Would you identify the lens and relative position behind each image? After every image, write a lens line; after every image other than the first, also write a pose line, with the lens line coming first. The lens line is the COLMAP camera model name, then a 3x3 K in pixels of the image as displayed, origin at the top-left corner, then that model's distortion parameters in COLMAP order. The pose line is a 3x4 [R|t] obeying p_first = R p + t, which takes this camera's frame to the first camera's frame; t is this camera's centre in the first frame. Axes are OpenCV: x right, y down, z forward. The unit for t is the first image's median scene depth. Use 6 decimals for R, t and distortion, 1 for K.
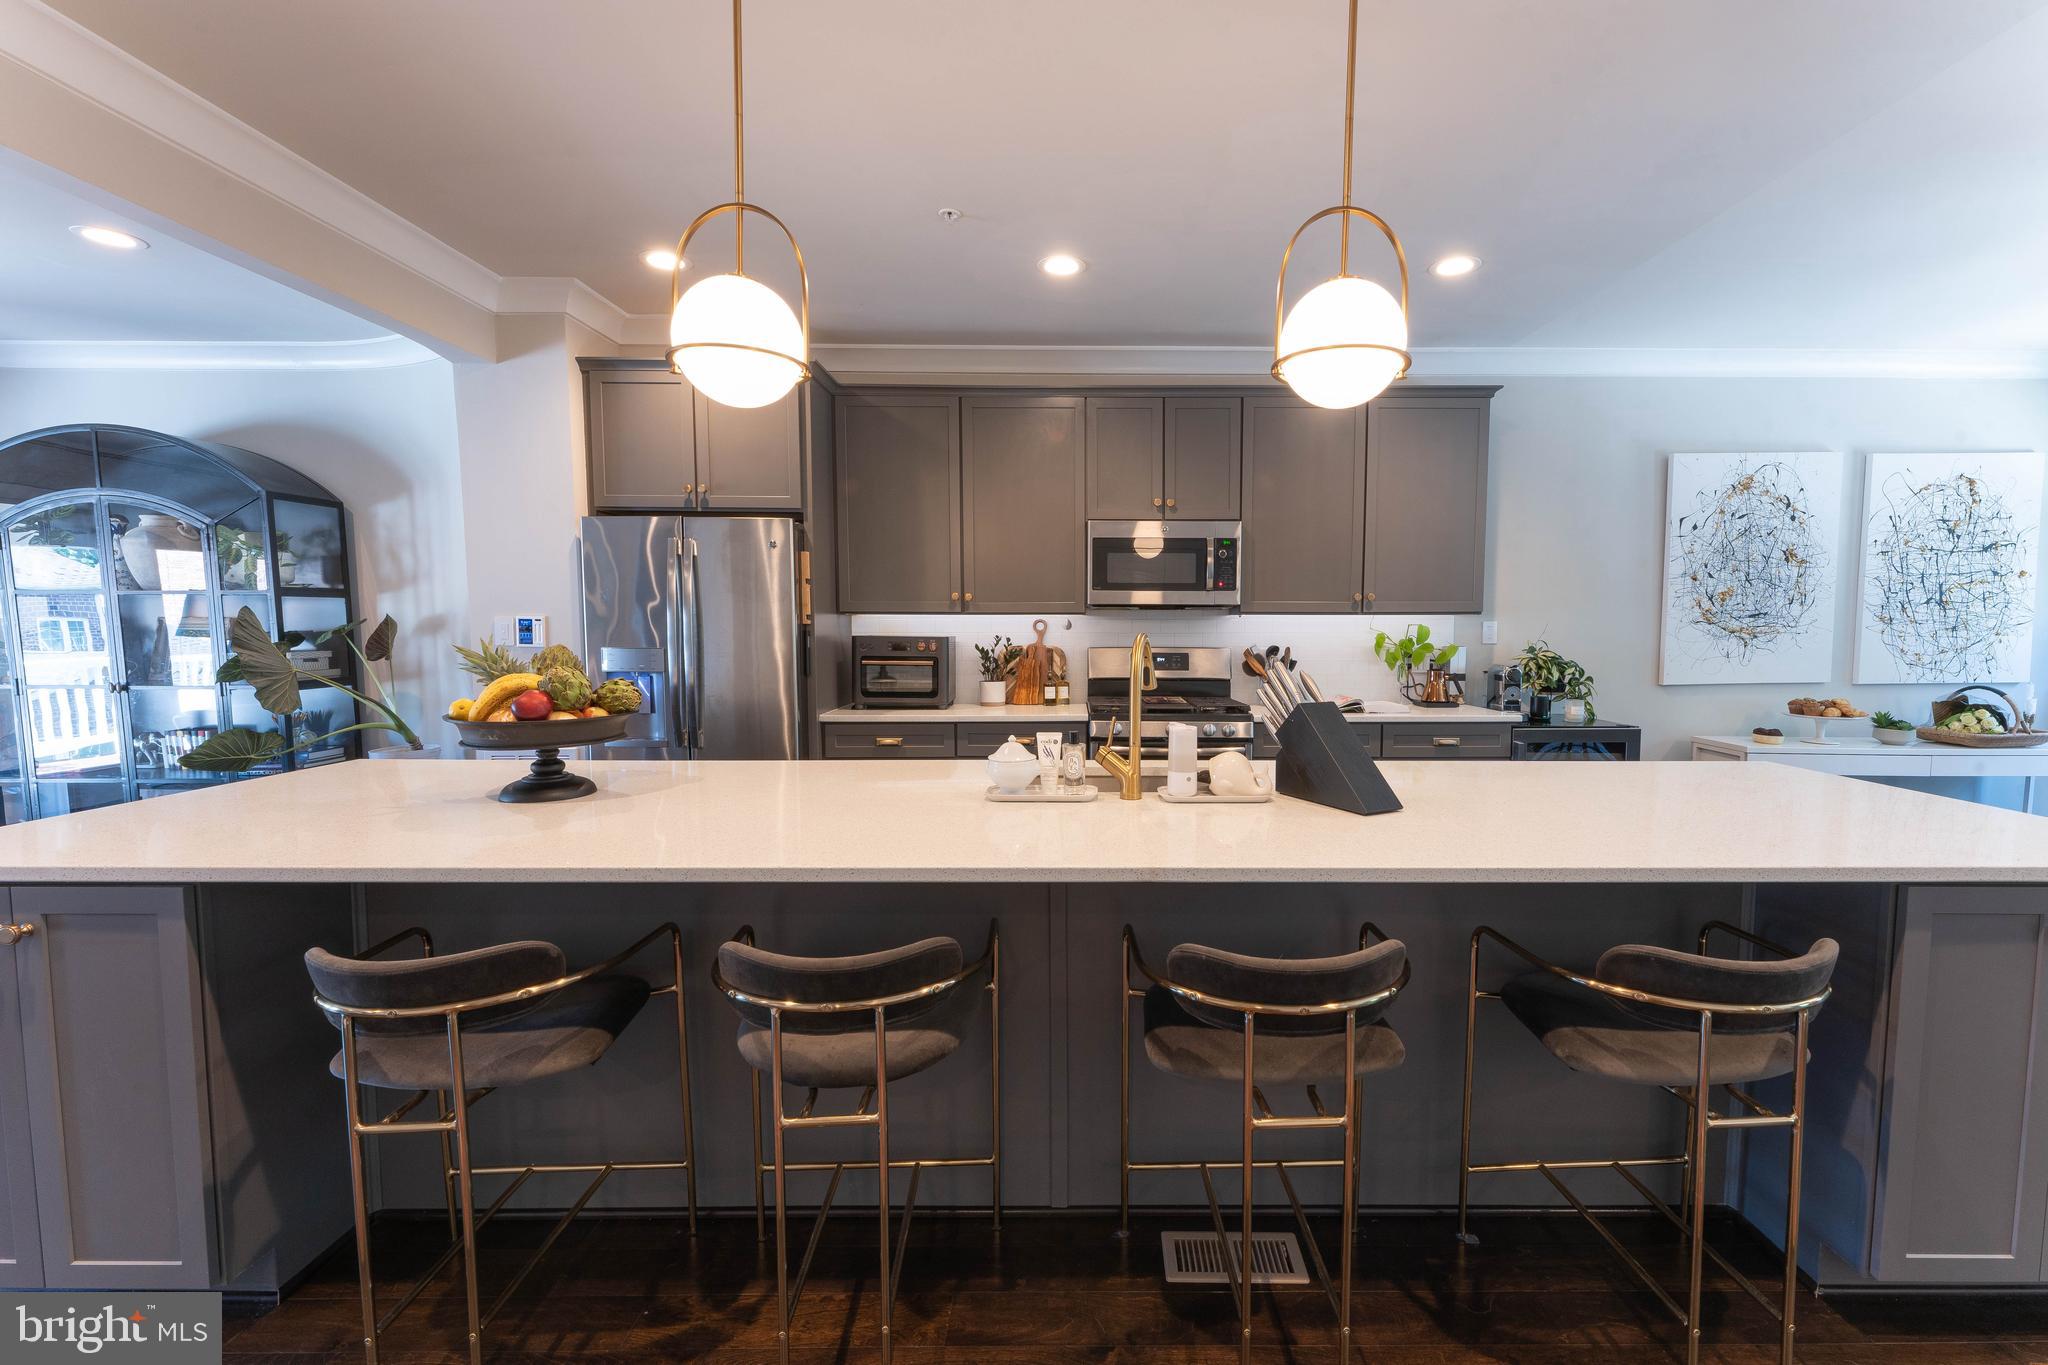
lens RADIAL K [[817.8, 0, 1073.5], [0, 817.8, 683.8], [0, 0, 1]] dist [-0.001042, 0.000212]
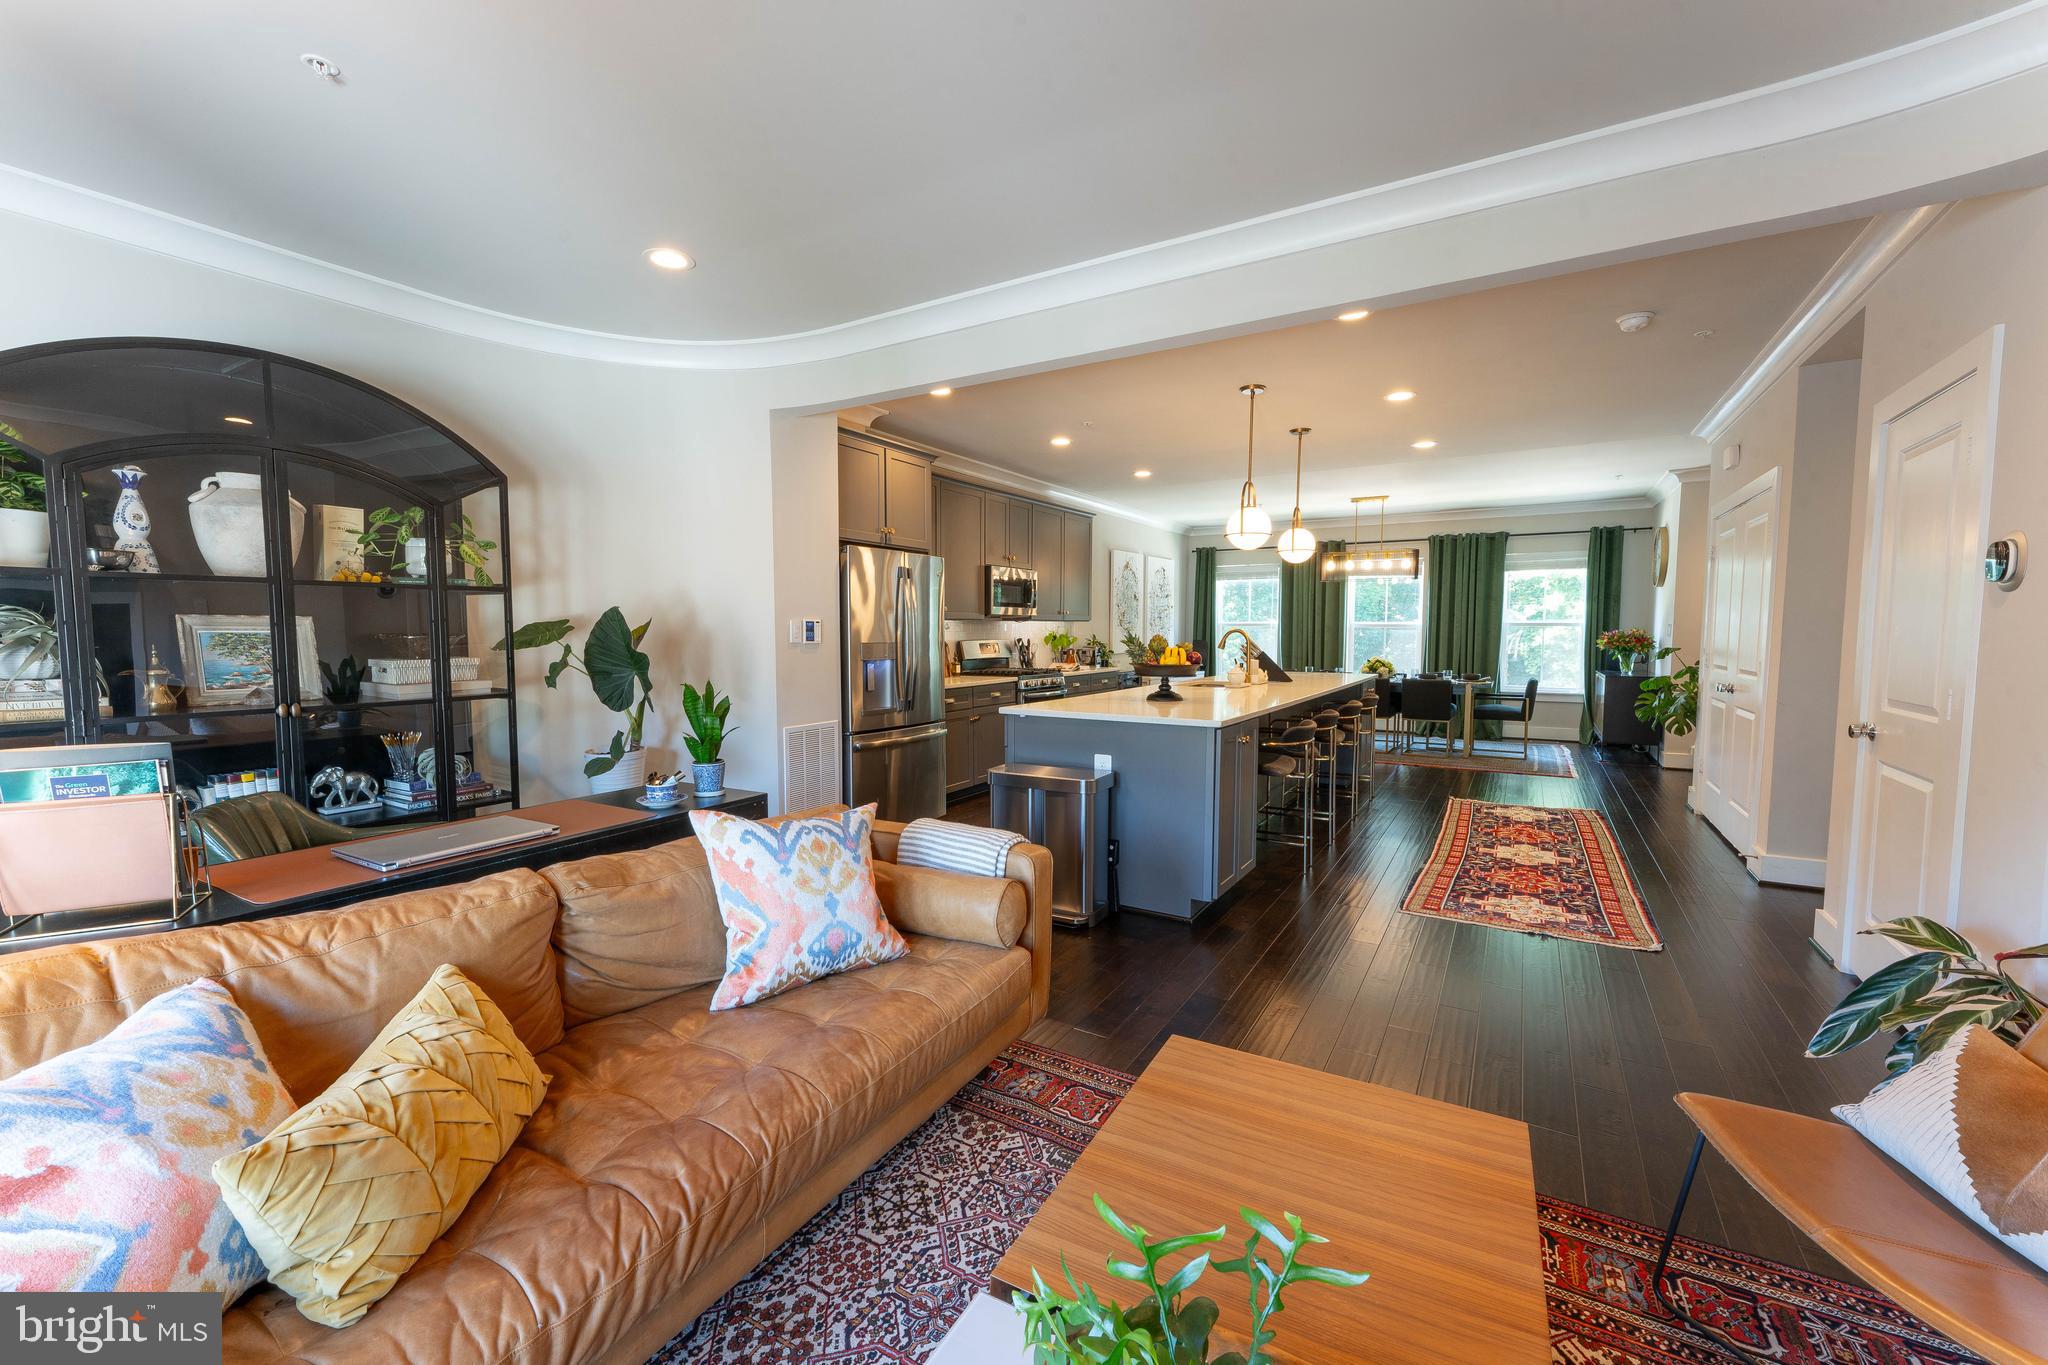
lens RADIAL K [[820.4, 0, 1022.5], [0, 820.4, 685.5], [0, 0, 1]] dist [-0.000754, 0.000126]
pose [[0.528184, -0.060266, 0.846989, -1.286157], [0.063137, 0.997504, 0.031603, 0.000225], [-0.846779, 0.036784, 0.530671, 0.038609]]
